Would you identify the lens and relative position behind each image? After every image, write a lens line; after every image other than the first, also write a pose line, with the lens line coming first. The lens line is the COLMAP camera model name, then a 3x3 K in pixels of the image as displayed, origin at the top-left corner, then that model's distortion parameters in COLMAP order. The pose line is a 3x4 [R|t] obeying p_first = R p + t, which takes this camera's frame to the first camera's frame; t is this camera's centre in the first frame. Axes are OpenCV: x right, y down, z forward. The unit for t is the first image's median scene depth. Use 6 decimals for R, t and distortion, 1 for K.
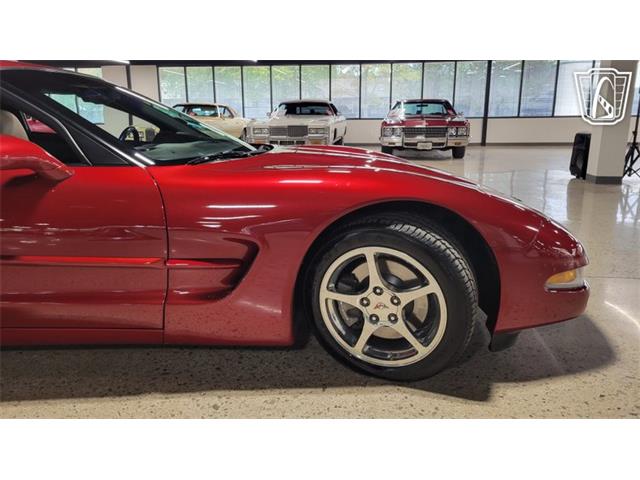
lens RADIAL K [[493.6, 0, 324.6], [0, 493.6, 219.1], [0, 0, 1]] dist [0.054475, -0.036962]
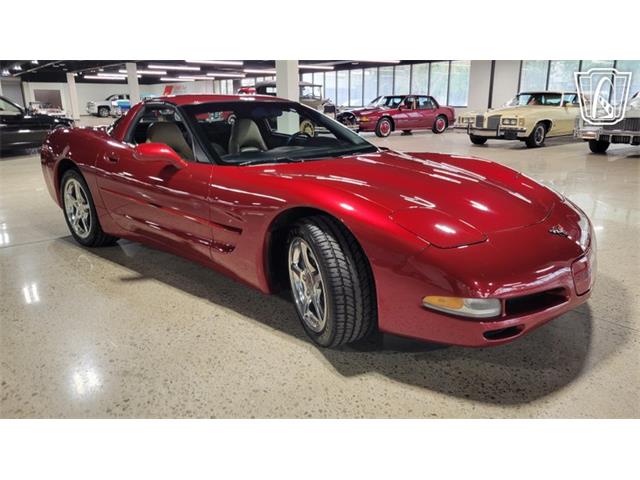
lens RADIAL K [[493.6, 0, 318.7], [0, 493.6, 230.8], [0, 0, 1]] dist [0.054475, -0.036962]
pose [[0.706252, 0.176553, -0.685593, 0.998604], [-0.137293, 0.984177, 0.112013, -0.115113], [0.694521, 0.015018, 0.719316, 0.053200]]
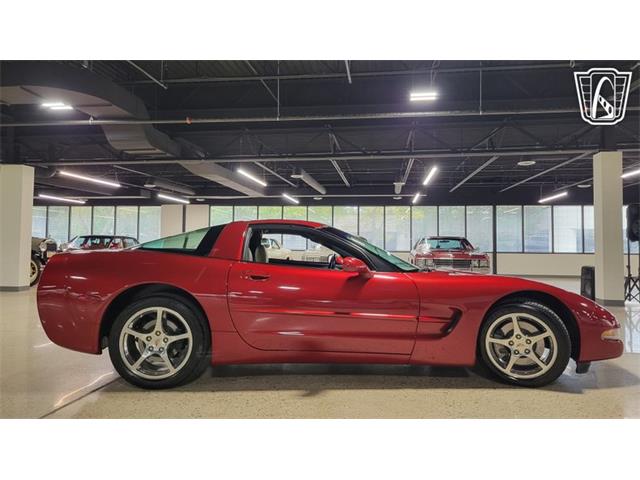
lens RADIAL K [[493.6, 0, 319.1], [0, 493.6, 225.9], [0, 0, 1]] dist [0.054475, -0.036962]
pose [[0.999886, 0.015022, 0.001475, -0.668403], [-0.014187, 0.968668, -0.247953, 0.210530], [-0.005154, 0.247904, 0.968771, -0.994971]]
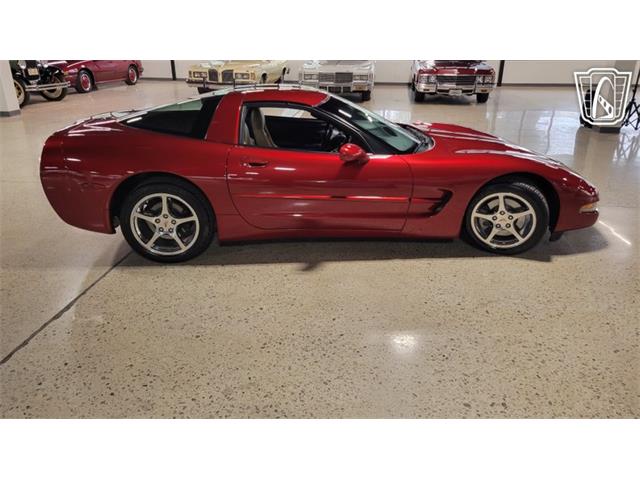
lens RADIAL K [[493.6, 0, 325.5], [0, 493.6, 234.0], [0, 0, 1]] dist [0.054475, -0.036962]
pose [[0.999799, 0.003321, 0.019769, -0.663655], [-0.006741, 0.984444, 0.175571, -0.130480], [-0.018878, -0.175669, 0.984268, -1.060739]]
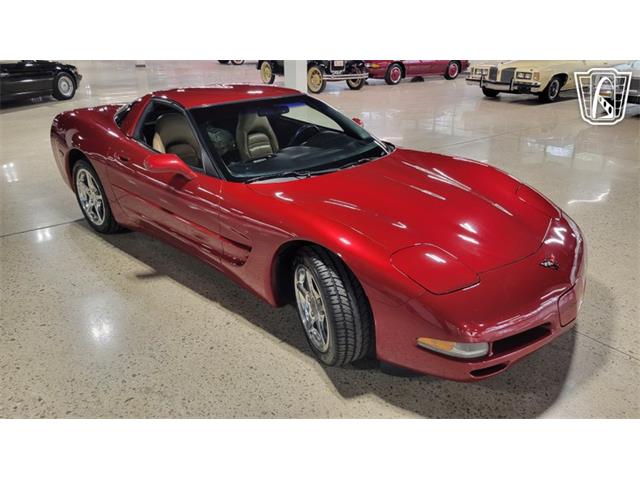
lens RADIAL K [[493.6, 0, 320.6], [0, 493.6, 236.1], [0, 0, 1]] dist [0.054475, -0.036962]
pose [[0.696645, 0.282322, -0.659530, 0.993955], [-0.147704, 0.956061, 0.253240, -0.378609], [0.702046, -0.079003, 0.707735, 0.012246]]
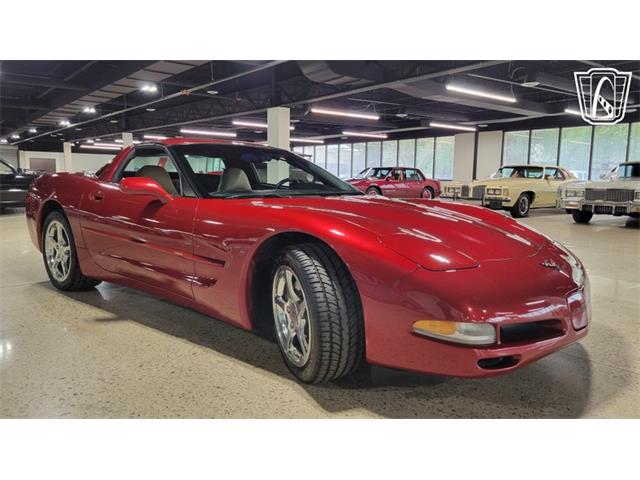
lens RADIAL K [[493.6, 0, 315.7], [0, 493.6, 232.5], [0, 0, 1]] dist [0.054475, -0.036962]
pose [[0.715996, 0.090019, -0.692276, 0.990810], [-0.157773, 0.986860, -0.034854, 0.002257], [0.680042, 0.134178, 0.720791, 0.092748]]
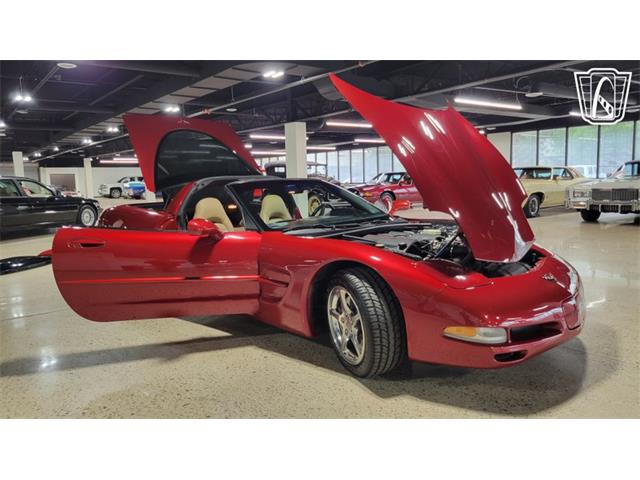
lens RADIAL K [[493.6, 0, 313.4], [0, 493.6, 233.1], [0, 0, 1]] dist [0.054475, -0.036962]
pose [[0.700411, 0.061918, -0.711049, 1.145754], [-0.119789, 0.992297, -0.031588, -0.055638], [0.703616, 0.107301, 0.702433, -0.247226]]
